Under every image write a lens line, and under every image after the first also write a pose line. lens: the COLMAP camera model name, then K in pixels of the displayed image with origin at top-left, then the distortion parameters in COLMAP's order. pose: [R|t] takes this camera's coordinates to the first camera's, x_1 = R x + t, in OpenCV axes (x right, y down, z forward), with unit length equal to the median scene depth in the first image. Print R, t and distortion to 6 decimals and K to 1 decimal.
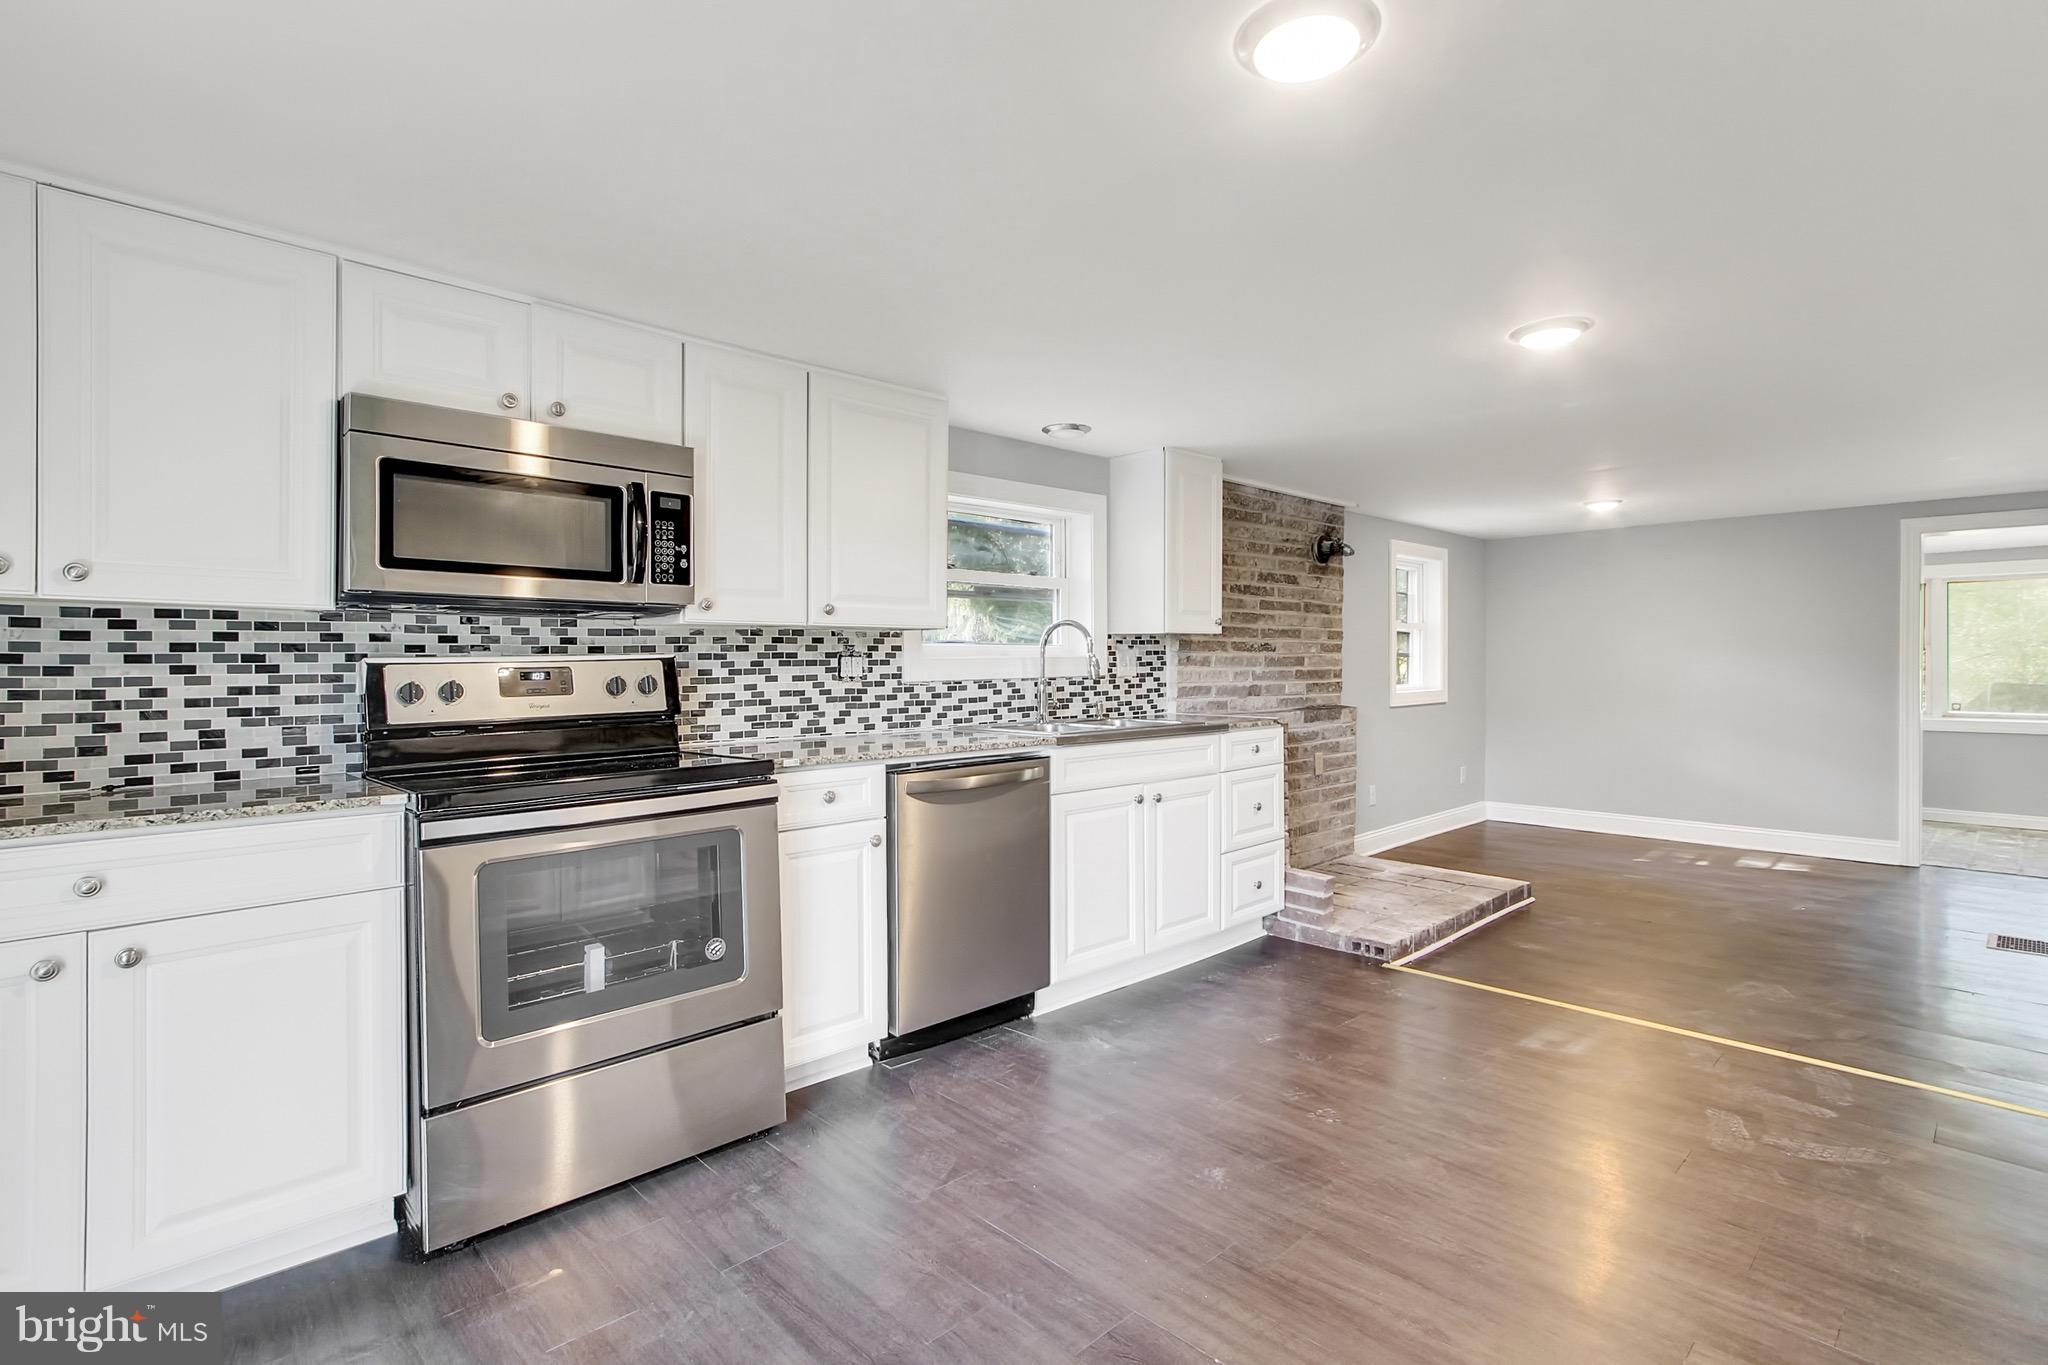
lens RADIAL K [[955.1, 0, 1009.9], [0, 955.1, 676.1], [0, 0, 1]] dist [-0.015986, 0.003306]
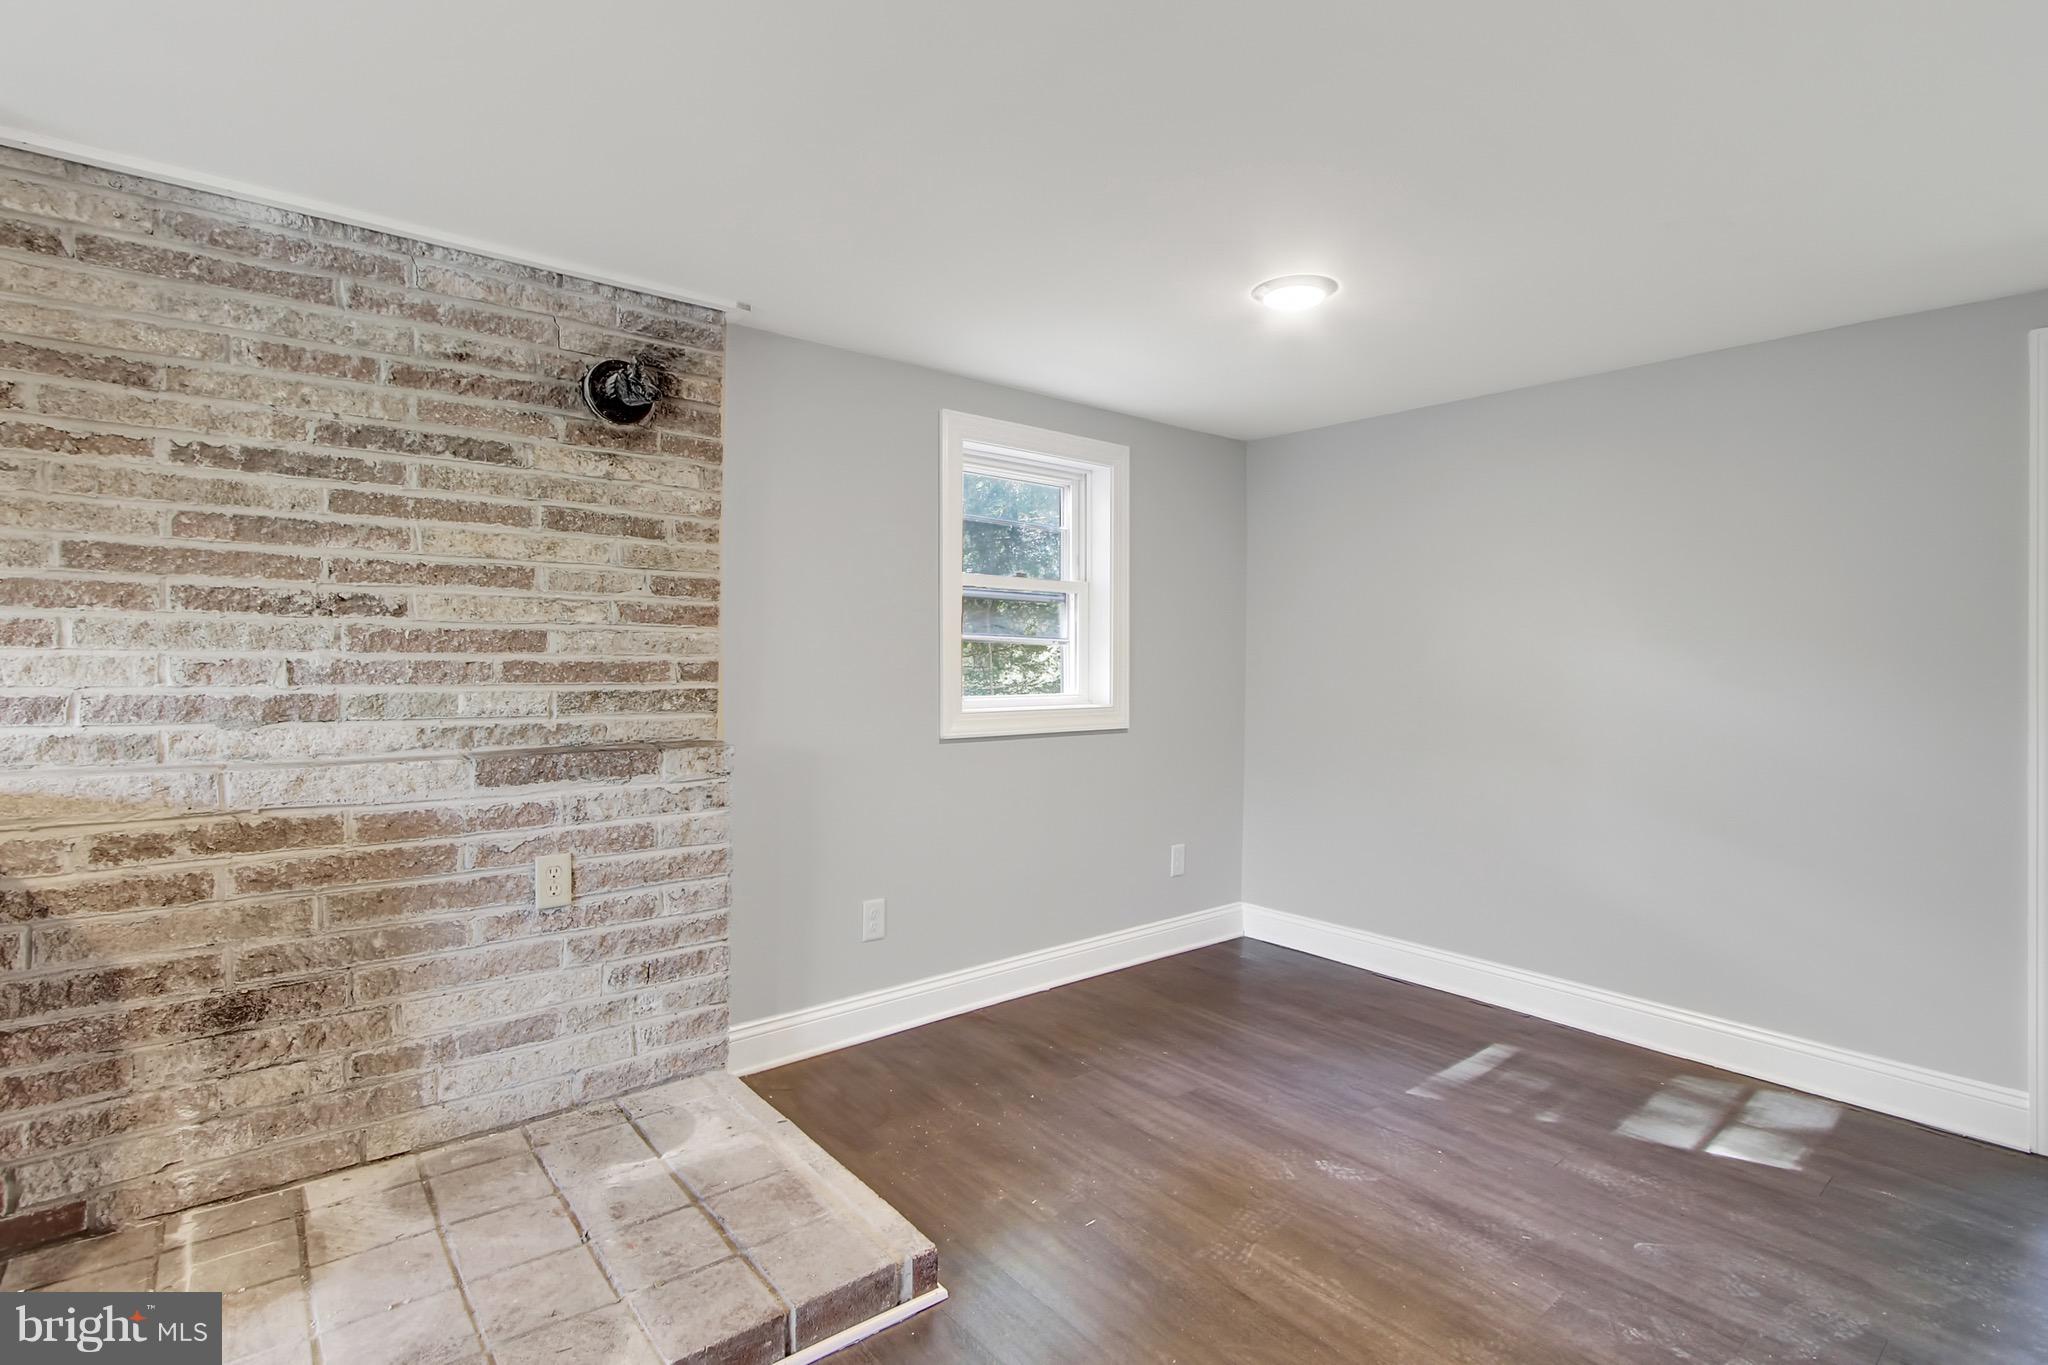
lens RADIAL K [[955.1, 0, 1021.5], [0, 955.1, 660.4], [0, 0, 1]] dist [-0.015986, 0.003306]
pose [[0.997409, 0.006010, -0.071690, 0.780717], [-0.007368, 0.999798, -0.018696, -0.000343], [0.071563, 0.019176, 0.997252, 0.812586]]
